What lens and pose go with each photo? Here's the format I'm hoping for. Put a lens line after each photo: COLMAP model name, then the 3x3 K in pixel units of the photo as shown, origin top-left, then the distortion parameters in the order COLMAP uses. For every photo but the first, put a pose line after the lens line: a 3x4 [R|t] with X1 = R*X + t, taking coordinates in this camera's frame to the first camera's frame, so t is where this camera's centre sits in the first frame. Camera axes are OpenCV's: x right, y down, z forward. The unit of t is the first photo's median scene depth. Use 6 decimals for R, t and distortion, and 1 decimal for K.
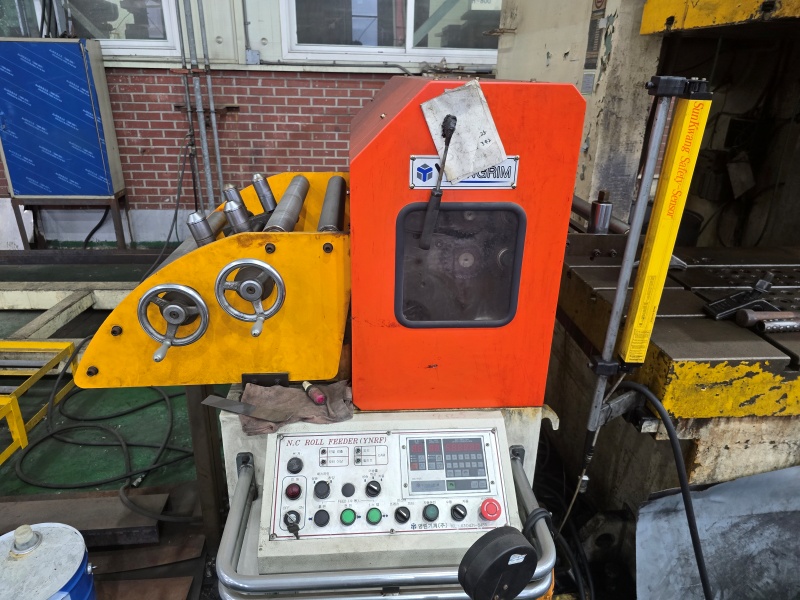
lens RADIAL K [[537.5, 0, 410.1], [0, 537.5, 295.2], [0, 0, 1]] dist [0.044521, -0.041278]
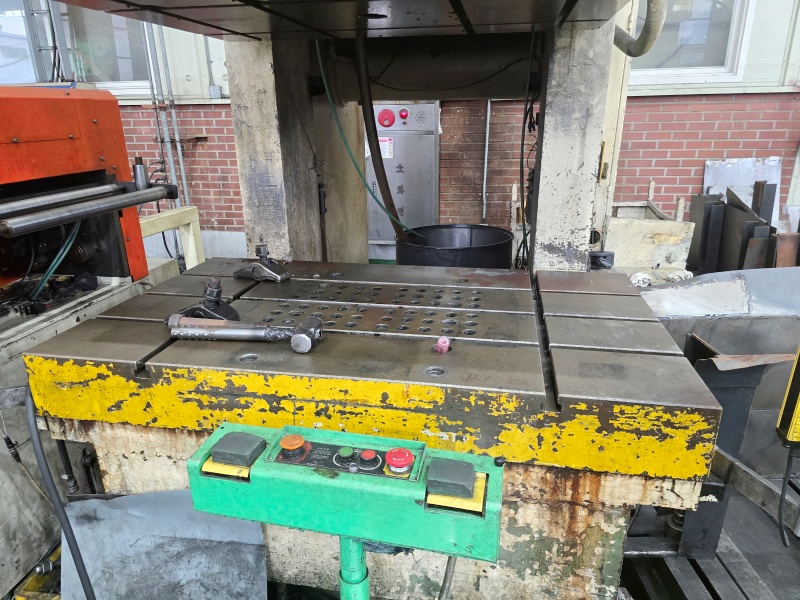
lens RADIAL K [[537.5, 0, 418.2], [0, 537.5, 303.1], [0, 0, 1]] dist [0.044521, -0.041278]
pose [[0.966174, 0.055921, -0.251755, 1.584464], [-0.068615, 0.996762, -0.041919, 0.021958], [0.248595, 0.057776, 0.966883, 0.239062]]
